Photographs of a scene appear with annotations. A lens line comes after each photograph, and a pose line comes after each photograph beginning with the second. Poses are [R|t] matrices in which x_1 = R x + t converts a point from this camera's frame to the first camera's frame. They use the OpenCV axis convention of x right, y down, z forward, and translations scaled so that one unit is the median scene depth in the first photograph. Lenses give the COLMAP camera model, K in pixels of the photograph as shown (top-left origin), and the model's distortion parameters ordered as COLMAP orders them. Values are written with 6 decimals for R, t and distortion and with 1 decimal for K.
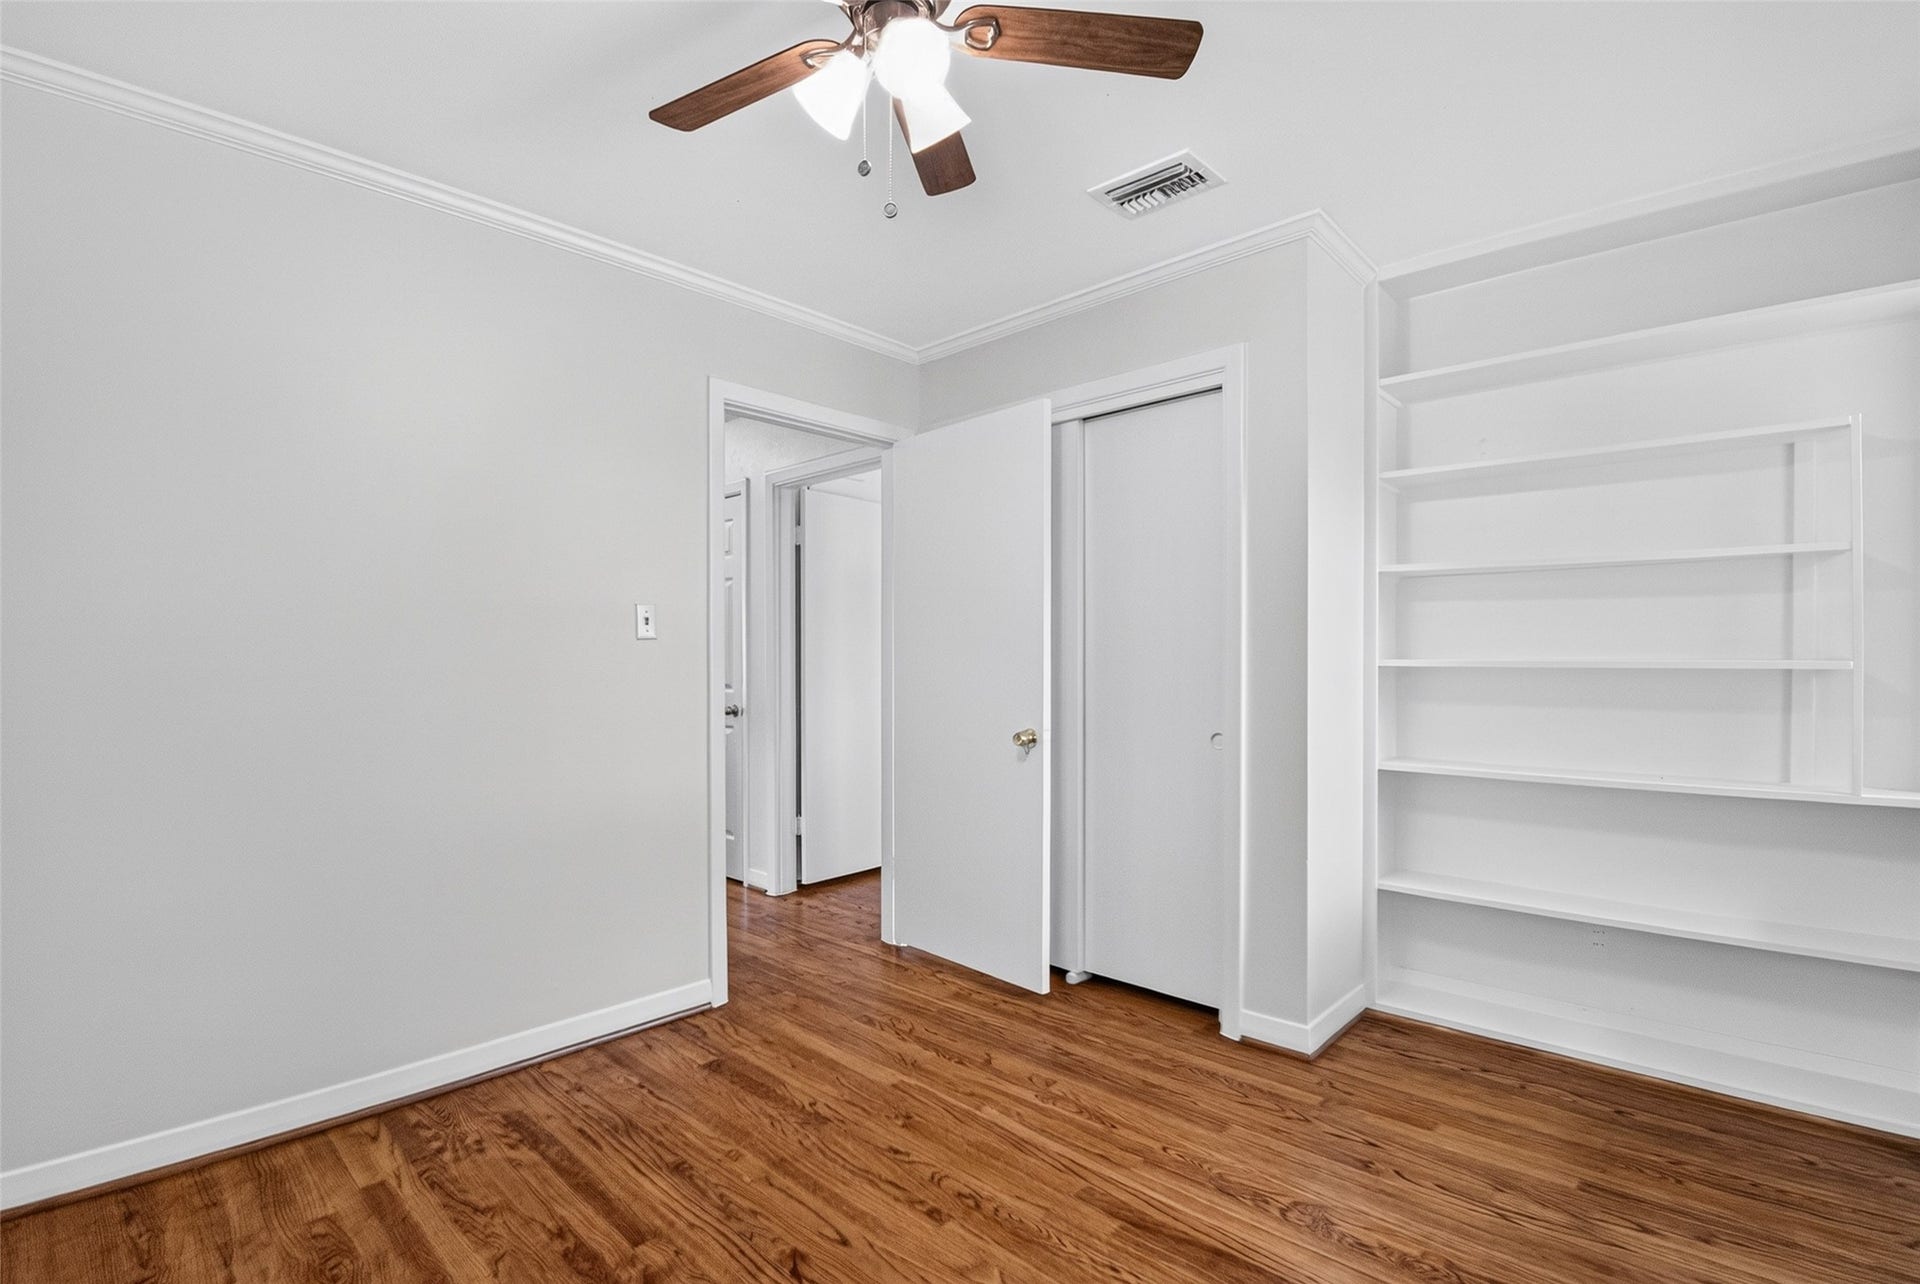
lens RADIAL K [[876.1, 0, 960.0], [0, 876.1, 642.0], [0, 0, 1]] dist [-0.045811, -0.000020]
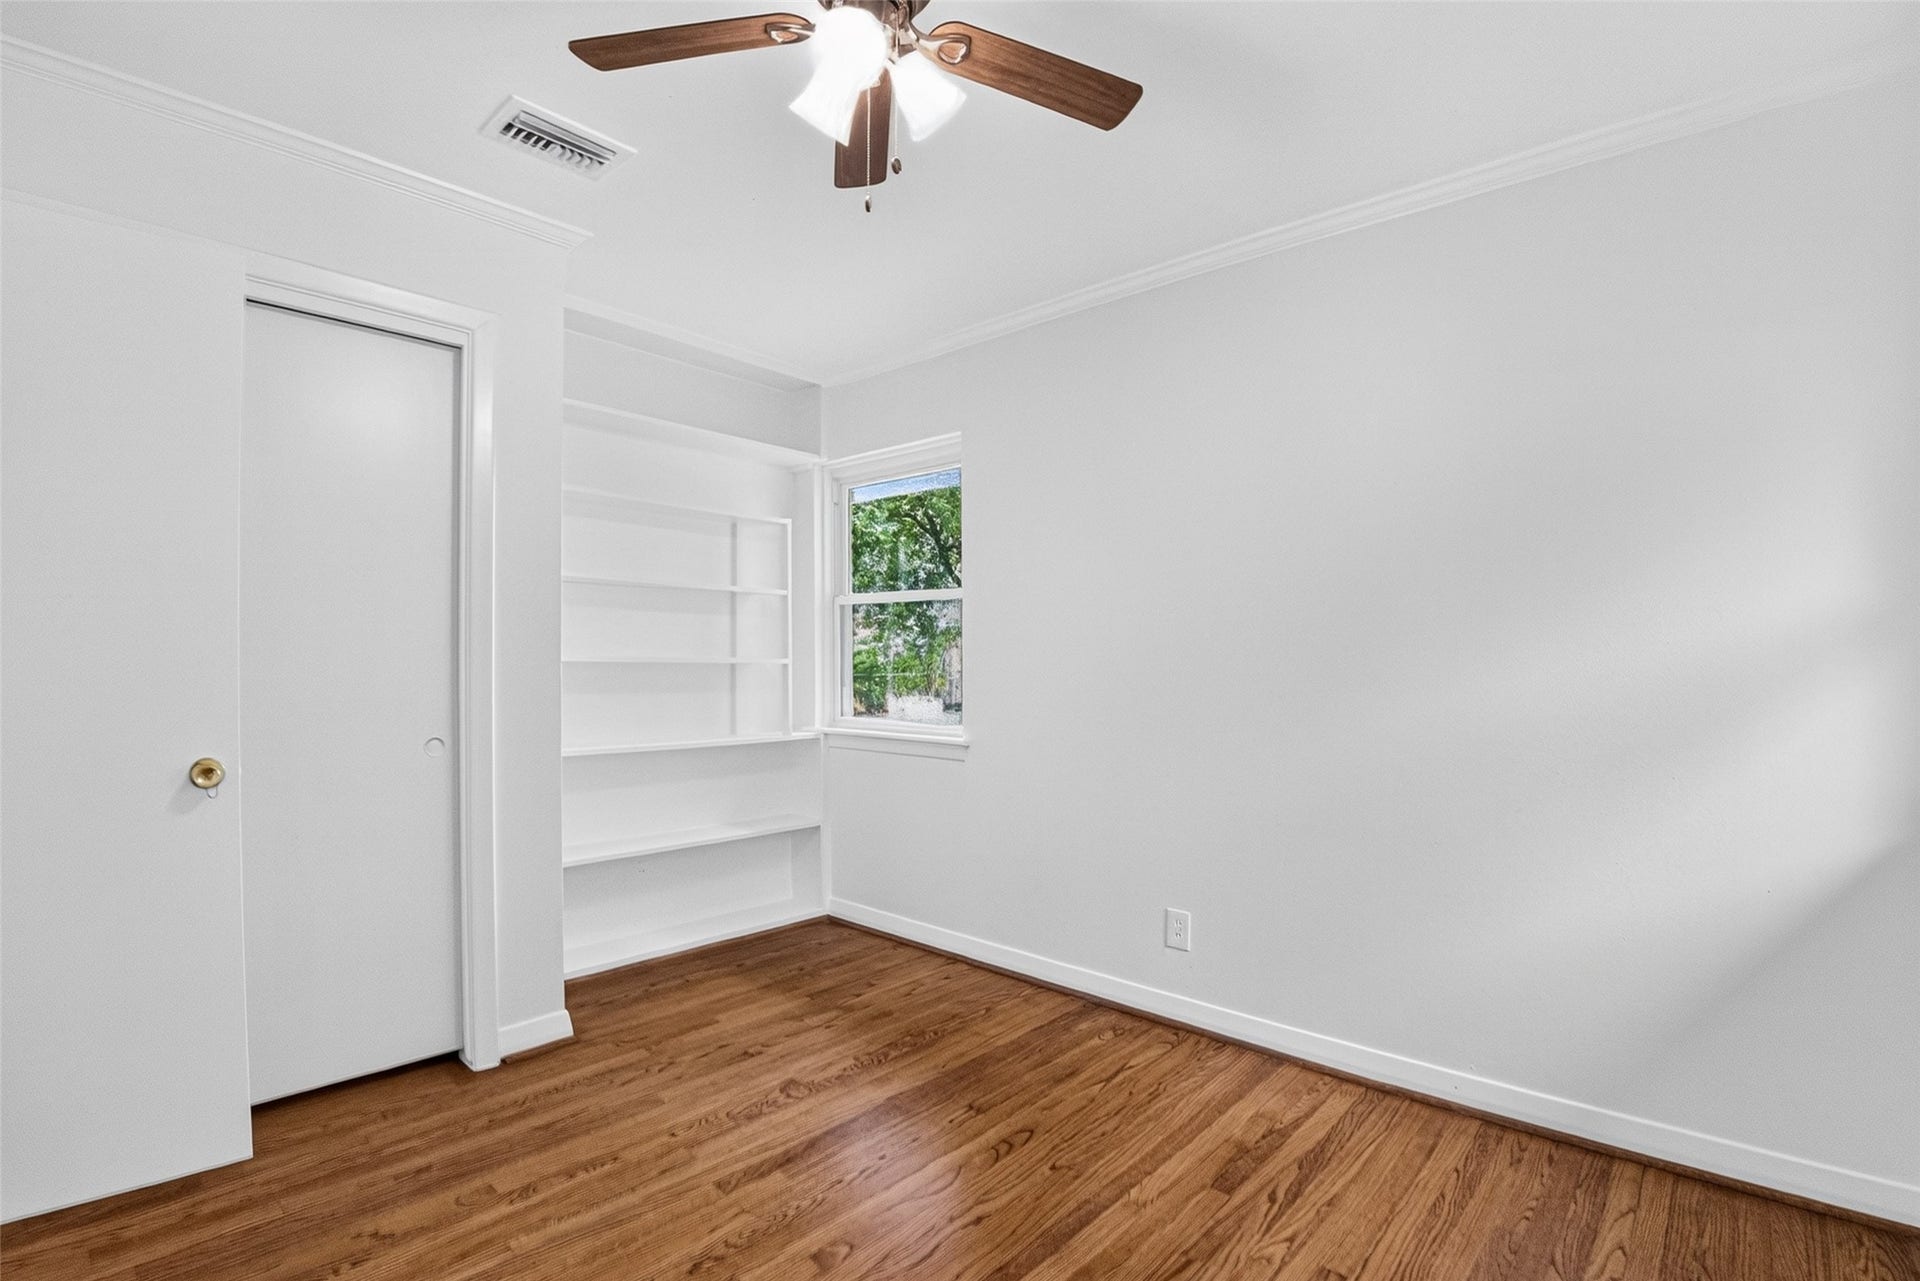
lens RADIAL K [[876.1, 0, 960.0], [0, 876.1, 640.5], [0, 0, 1]] dist [-0.045811, -0.000020]
pose [[-0.014343, 0.021331, 0.999670, -0.701289], [-0.028176, 0.999367, -0.021729, 0.011814], [-0.999500, -0.028479, -0.013733, 0.603621]]
